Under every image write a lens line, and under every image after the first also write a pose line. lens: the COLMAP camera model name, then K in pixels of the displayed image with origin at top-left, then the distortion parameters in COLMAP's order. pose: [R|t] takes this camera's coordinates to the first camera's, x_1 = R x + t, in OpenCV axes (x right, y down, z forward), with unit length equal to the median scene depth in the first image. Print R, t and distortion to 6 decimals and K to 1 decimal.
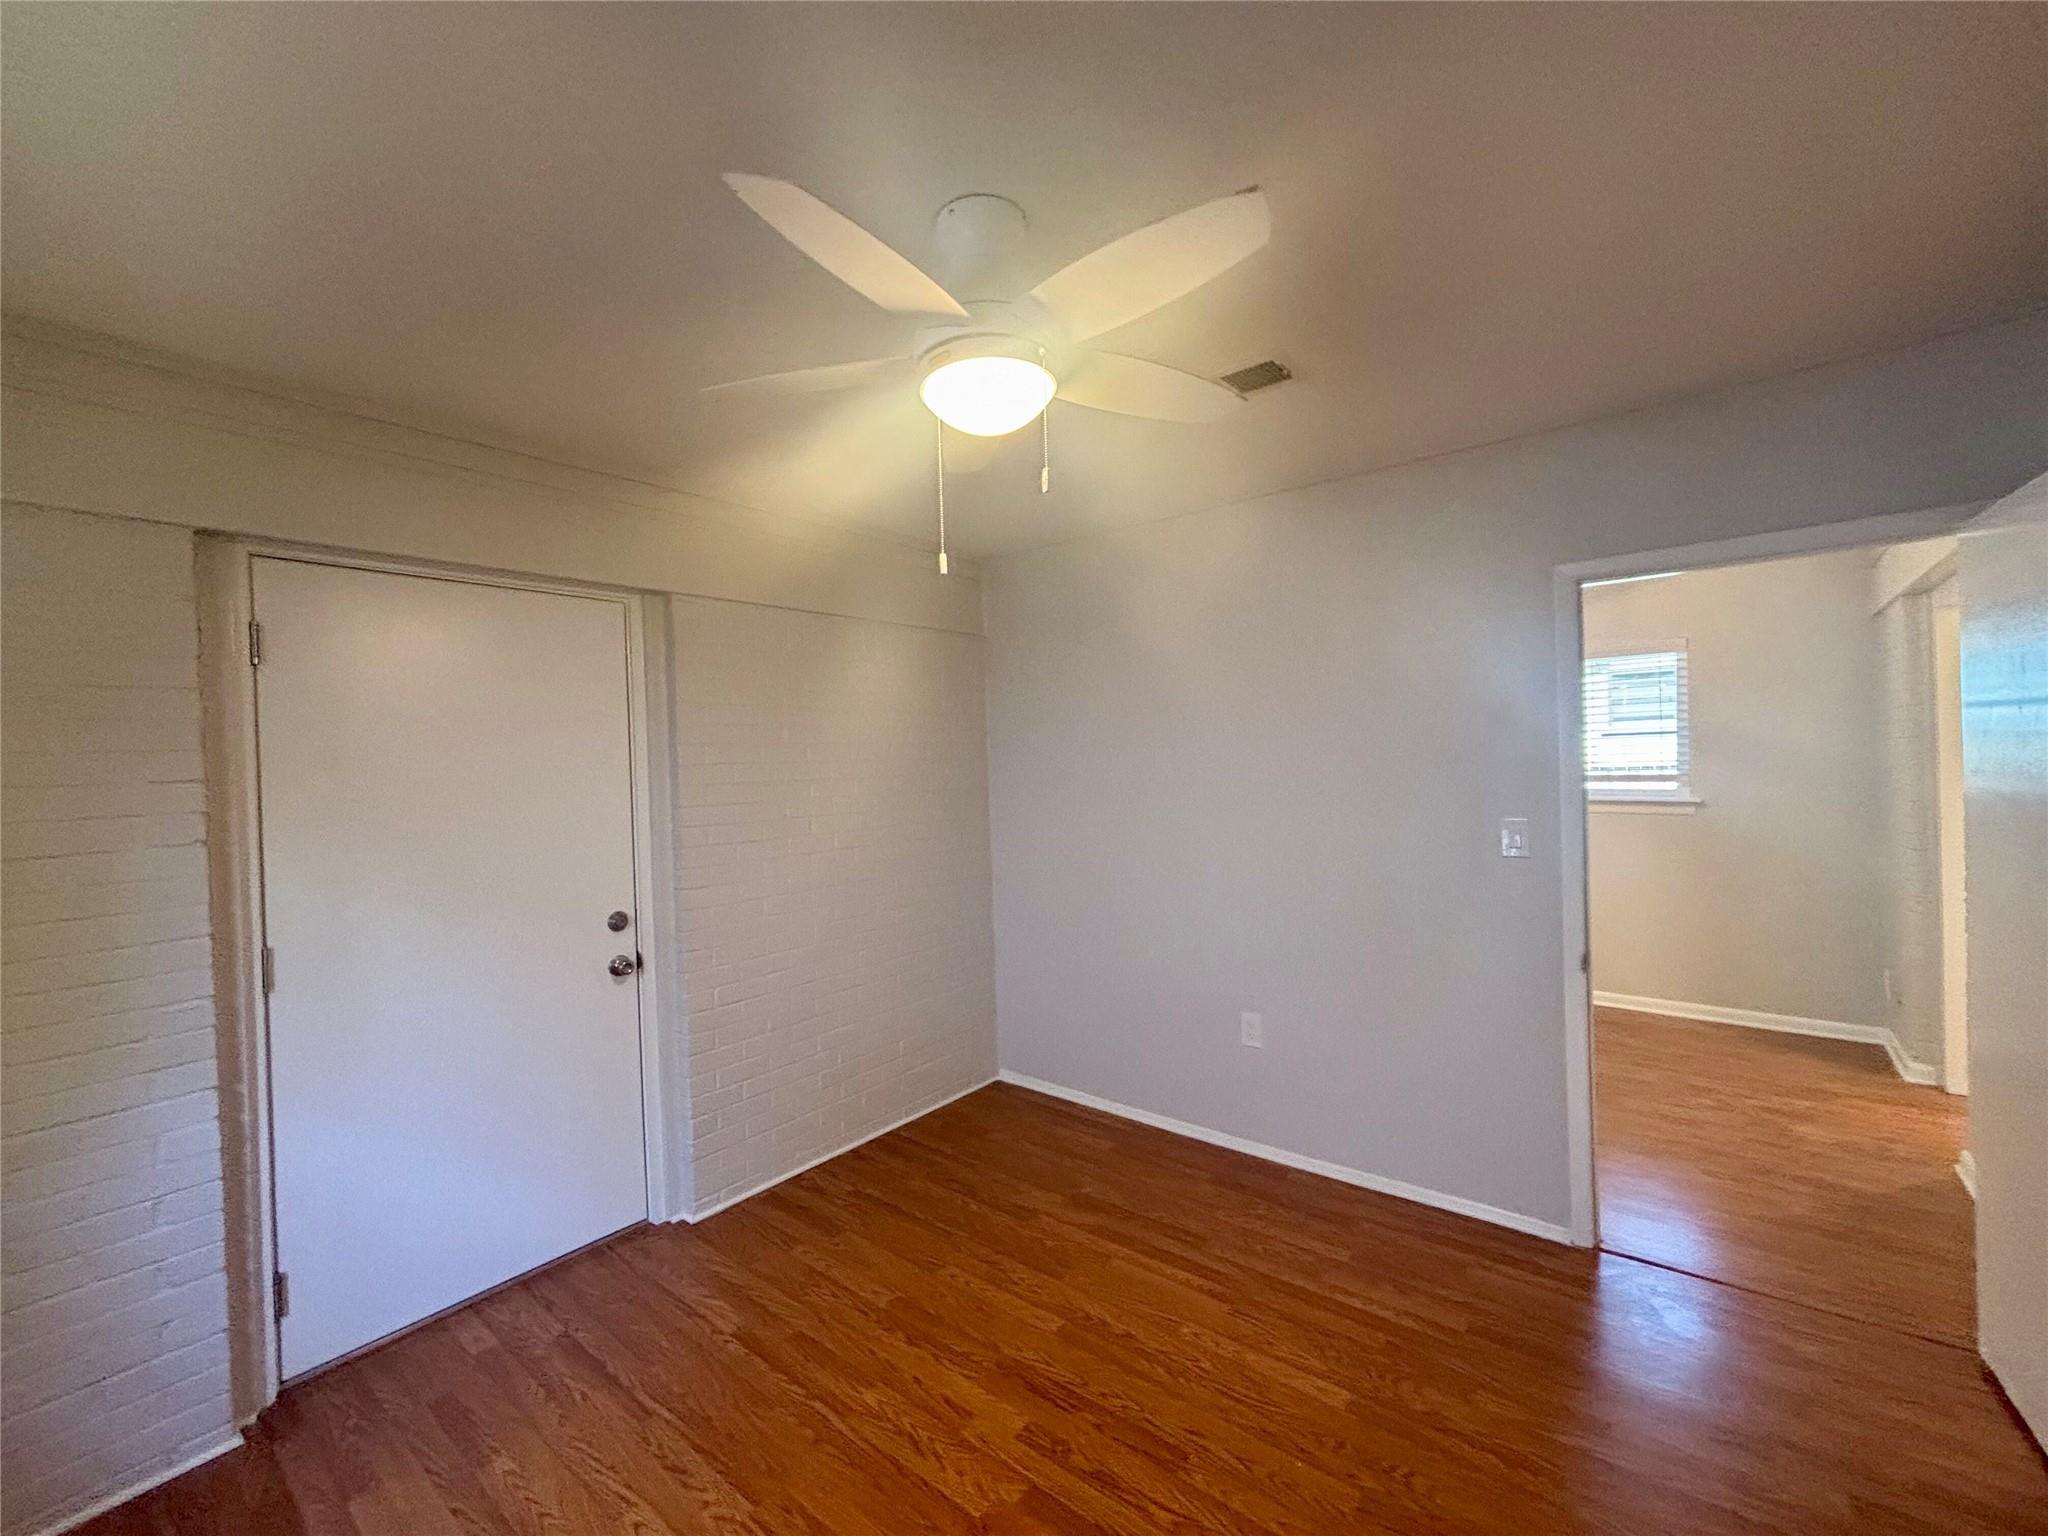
lens RADIAL K [[832.5, 0, 1023.7], [0, 832.5, 769.4], [0, 0, 1]] dist [-0.008388, 0.002581]
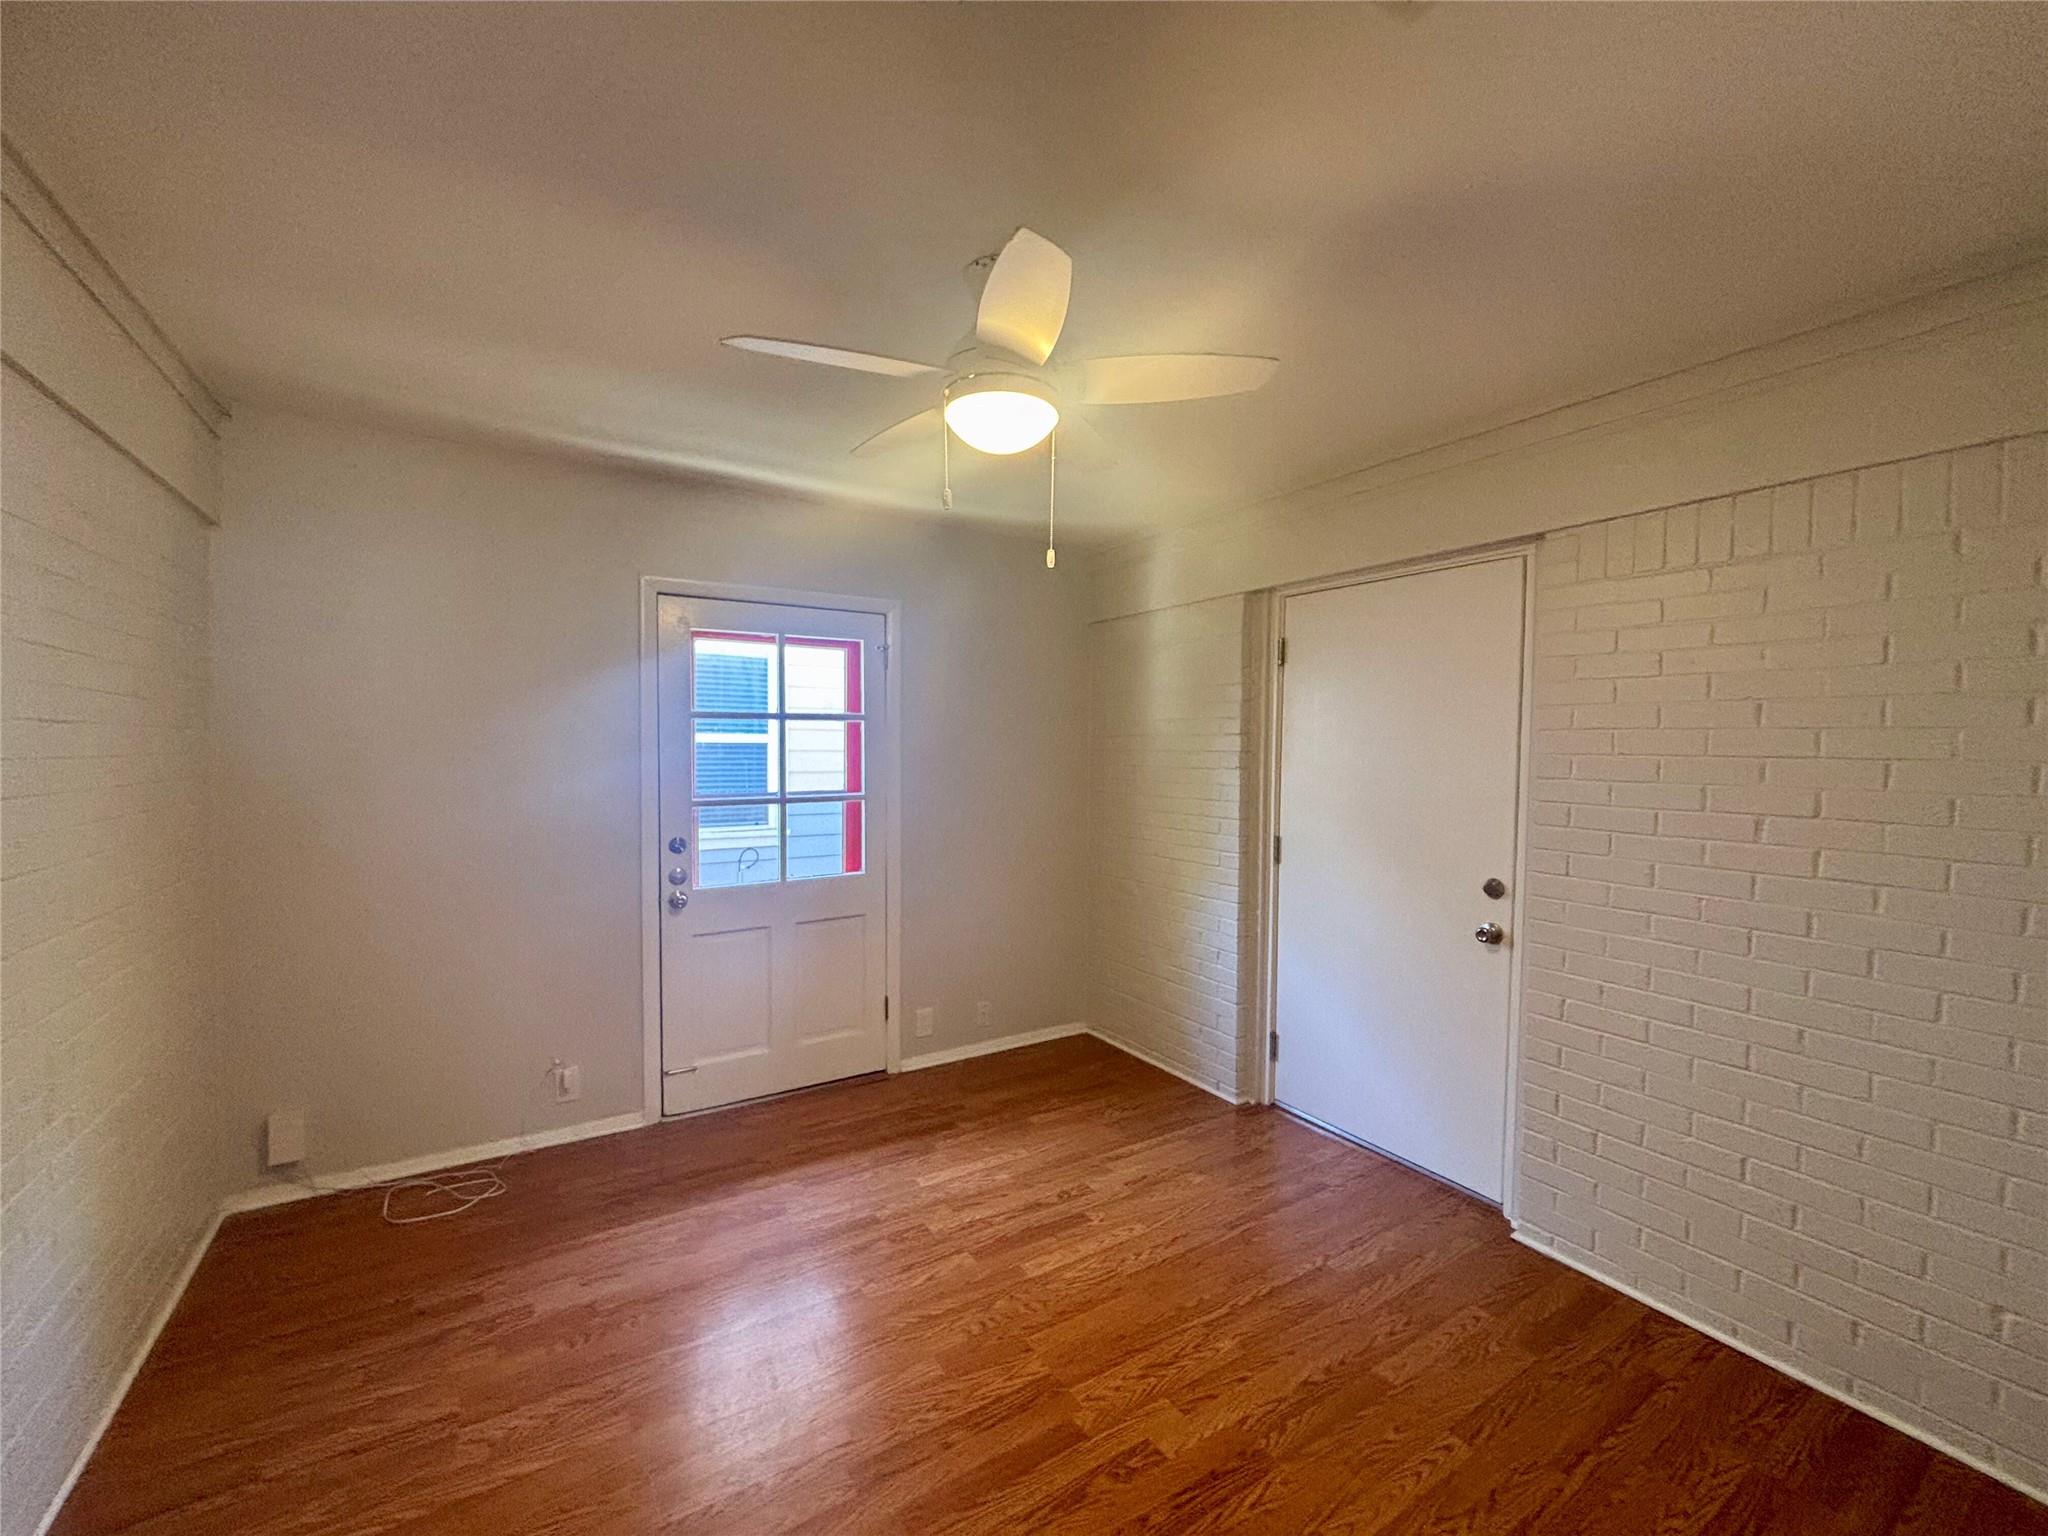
lens RADIAL K [[832.5, 0, 1019.8], [0, 832.5, 764.9], [0, 0, 1]] dist [-0.008388, 0.002581]
pose [[-0.316913, 0.053434, -0.946948, 0.806143], [-0.012261, 0.998098, 0.060424, -0.020397], [0.948375, 0.030760, -0.315655, 1.022873]]
